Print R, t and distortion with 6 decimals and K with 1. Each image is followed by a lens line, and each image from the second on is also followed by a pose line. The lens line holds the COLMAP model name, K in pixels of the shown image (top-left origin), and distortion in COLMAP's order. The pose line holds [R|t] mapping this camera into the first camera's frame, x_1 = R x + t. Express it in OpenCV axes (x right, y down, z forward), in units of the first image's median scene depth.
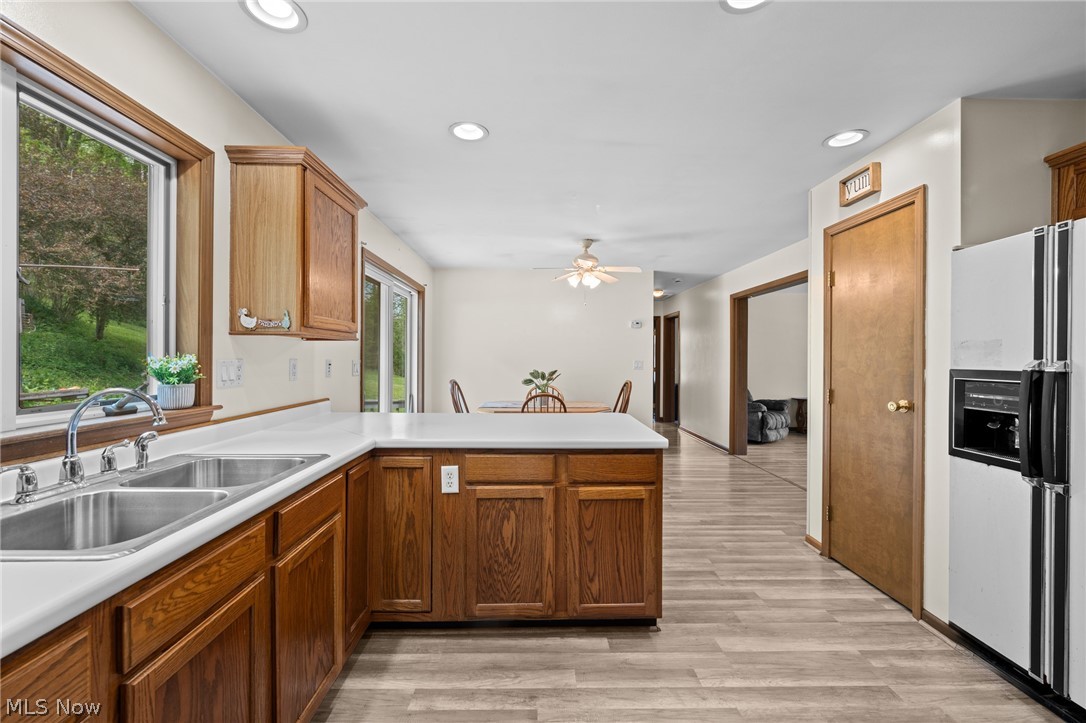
lens RADIAL K [[444.5, 0, 541.9], [0, 444.5, 358.3], [0, 0, 1]] dist [-0.000350, -0.000224]
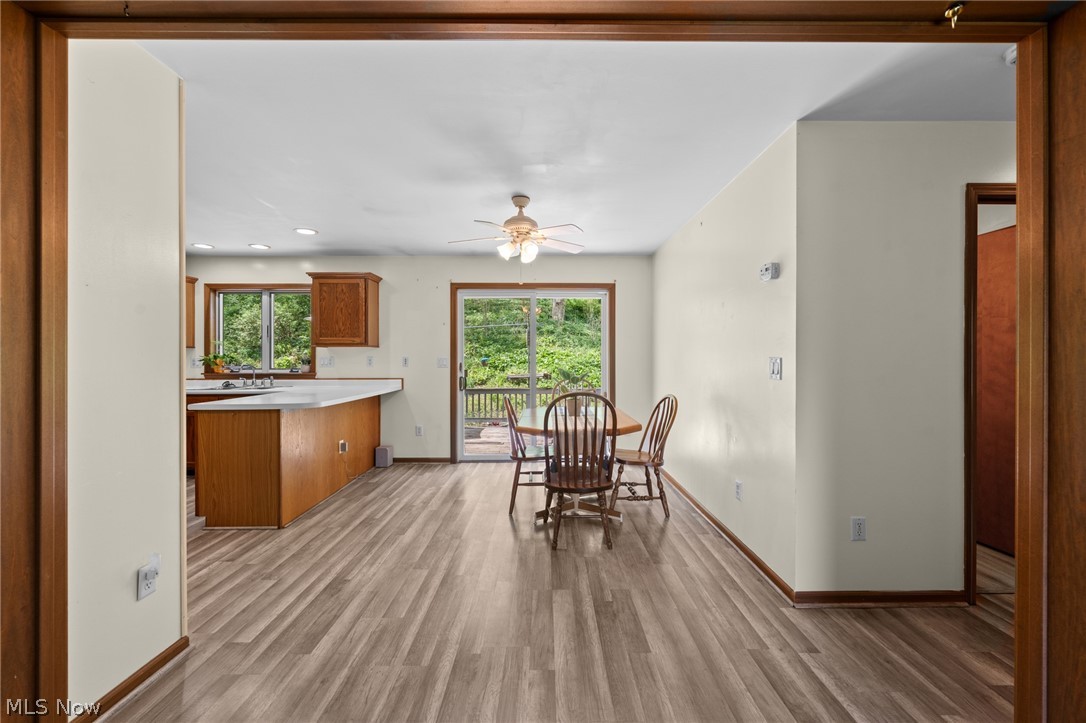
lens RADIAL K [[423.9, 0, 539.0], [0, 423.9, 358.9], [0, 0, 1]] dist [-0.000003, -0.000126]
pose [[-0.015405, -0.003643, -0.999875, 1.796219], [0.000480, 0.999993, -0.003651, 0.023849], [0.999881, -0.000536, -0.015403, 2.285444]]
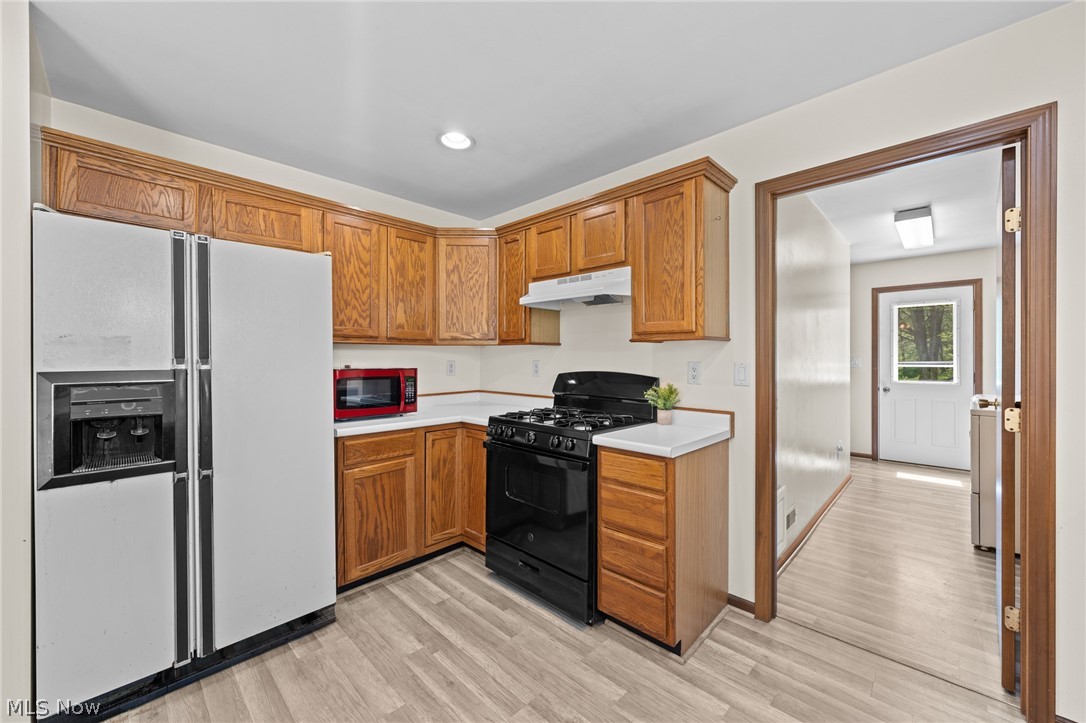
lens RADIAL K [[423.9, 0, 539.0], [0, 423.9, 358.9], [0, 0, 1]] dist [-0.000003, -0.000126]
pose [[-0.706236, -0.004657, 0.707961, -0.143228], [-0.001055, 0.999984, 0.005525, -0.001376], [-0.707976, 0.003155, -0.706230, 0.889454]]
